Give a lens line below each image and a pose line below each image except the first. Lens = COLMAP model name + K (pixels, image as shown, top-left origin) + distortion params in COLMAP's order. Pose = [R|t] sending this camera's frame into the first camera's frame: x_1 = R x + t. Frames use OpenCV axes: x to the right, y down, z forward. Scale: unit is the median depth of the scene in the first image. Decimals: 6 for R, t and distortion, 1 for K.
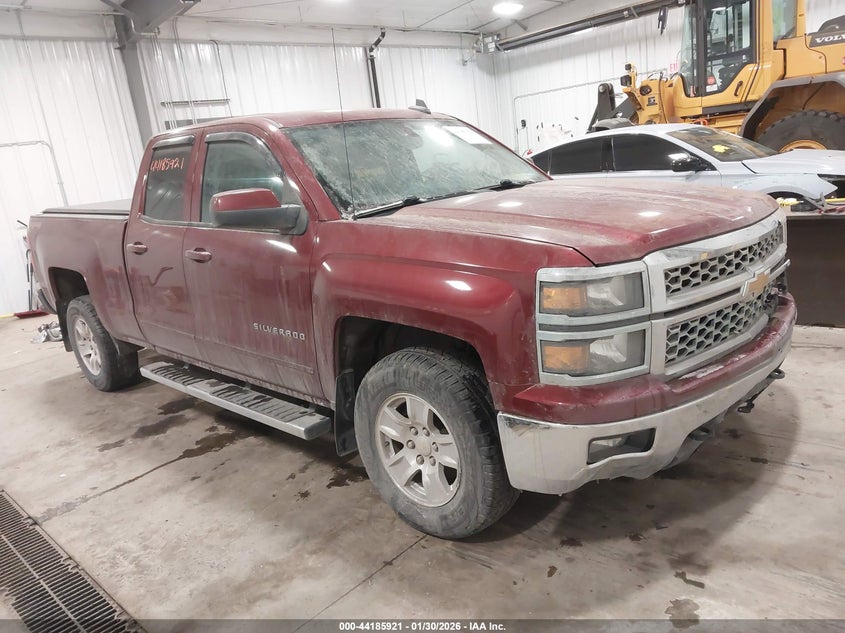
lens RADIAL K [[669.8, 0, 422.5], [0, 669.8, 316.5], [0, 0, 1]] dist [0.001750, 0.003920]
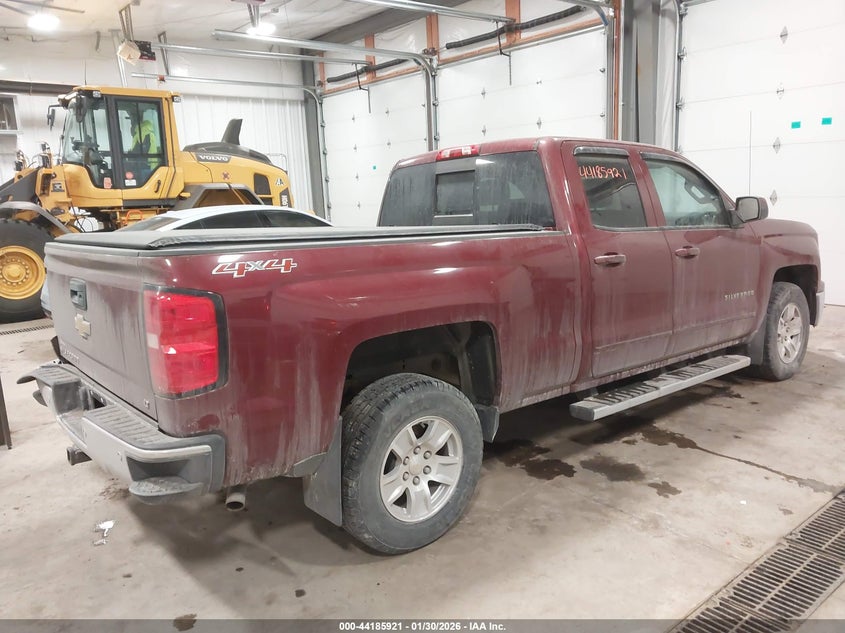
lens RADIAL K [[657.3, 0, 422.5], [0, 657.3, 316.5], [0, 0, 1]] dist [0.004116, 0.003943]
pose [[0.114272, -0.063319, 0.991430, -1.290054], [0.260150, 0.965049, 0.031649, -0.118600], [-0.958782, 0.254304, 0.126750, 1.122224]]
